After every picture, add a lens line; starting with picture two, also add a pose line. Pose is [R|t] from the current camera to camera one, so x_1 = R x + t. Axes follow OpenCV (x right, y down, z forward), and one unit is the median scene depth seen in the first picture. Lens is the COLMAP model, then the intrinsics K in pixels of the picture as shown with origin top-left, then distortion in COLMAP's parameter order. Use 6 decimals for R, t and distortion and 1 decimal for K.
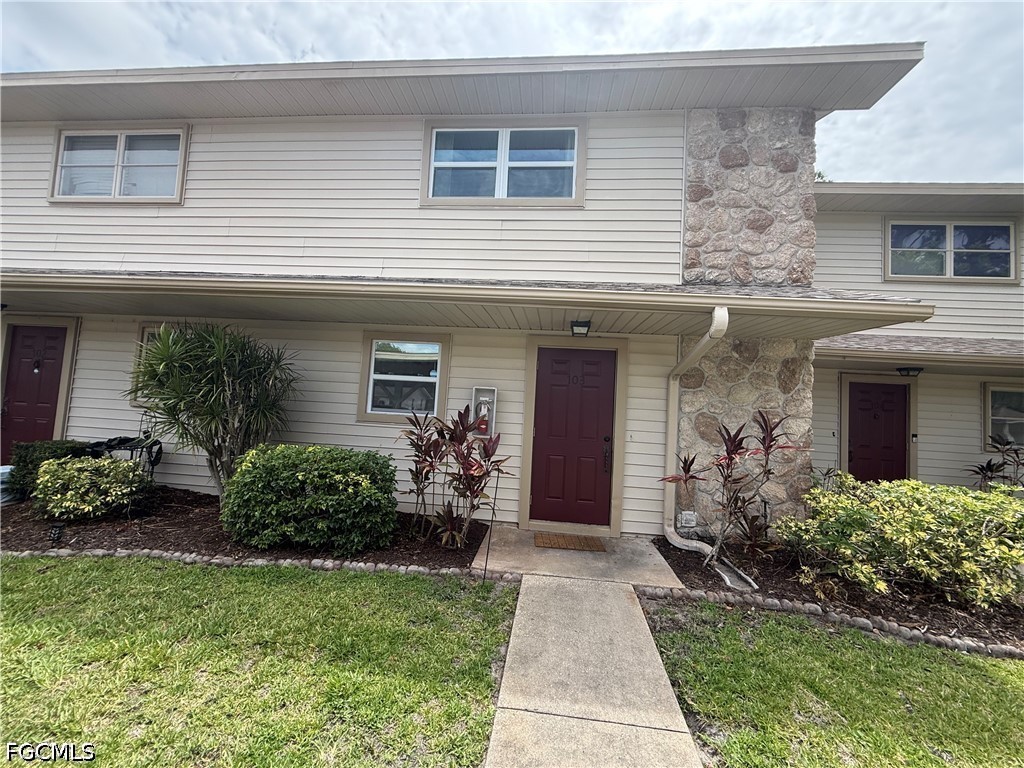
lens RADIAL K [[406.9, 0, 508.8], [0, 406.9, 381.2], [0, 0, 1]] dist [0.010272, 0.000033]
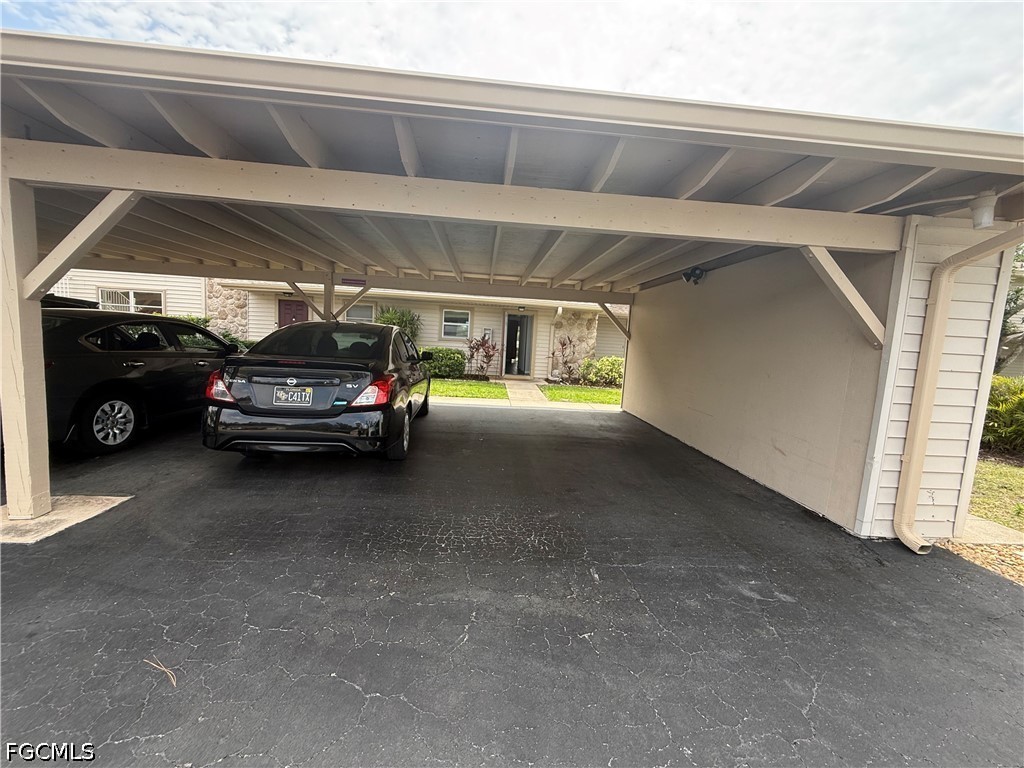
lens RADIAL K [[406.9, 0, 508.8], [0, 406.9, 381.2], [0, 0, 1]] dist [0.010272, 0.000033]
pose [[0.986210, -0.018088, 0.164510, -0.410282], [-0.009480, 0.986203, 0.165270, -0.094331], [-0.165230, -0.164550, 0.972431, -1.940758]]
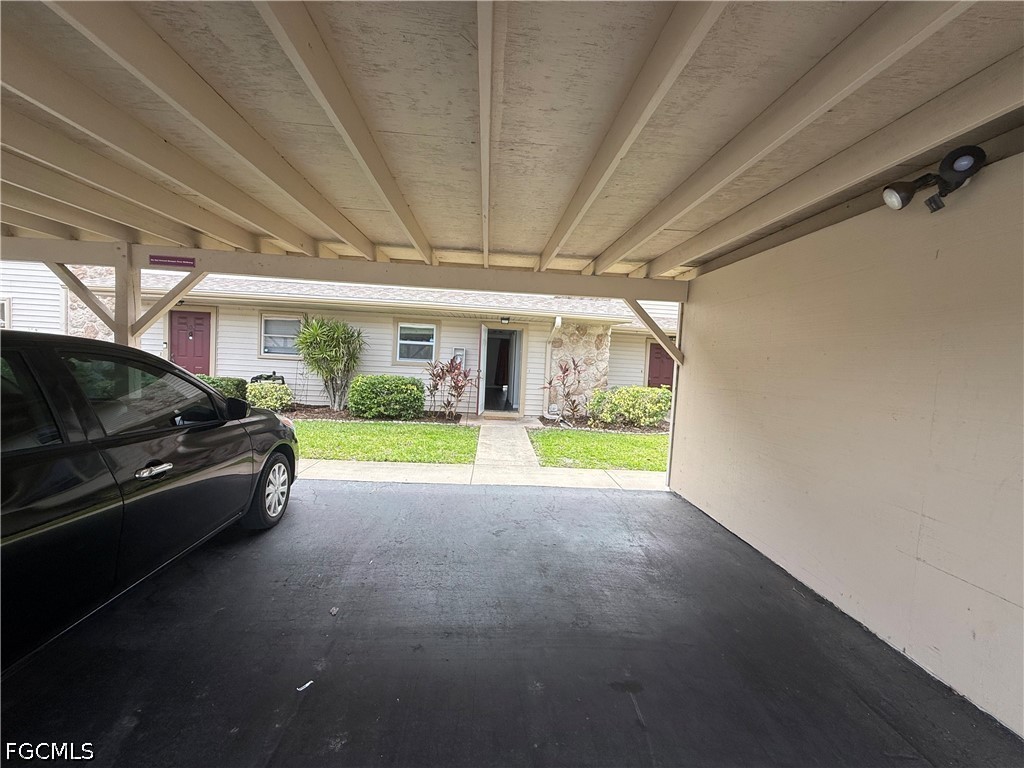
lens RADIAL K [[406.9, 0, 508.8], [0, 406.9, 381.2], [0, 0, 1]] dist [0.010272, 0.000033]
pose [[0.986958, -0.016005, 0.160180, -0.153225], [-0.002116, 0.993670, 0.112323, -0.050203], [-0.160964, -0.111197, 0.980676, -1.127682]]
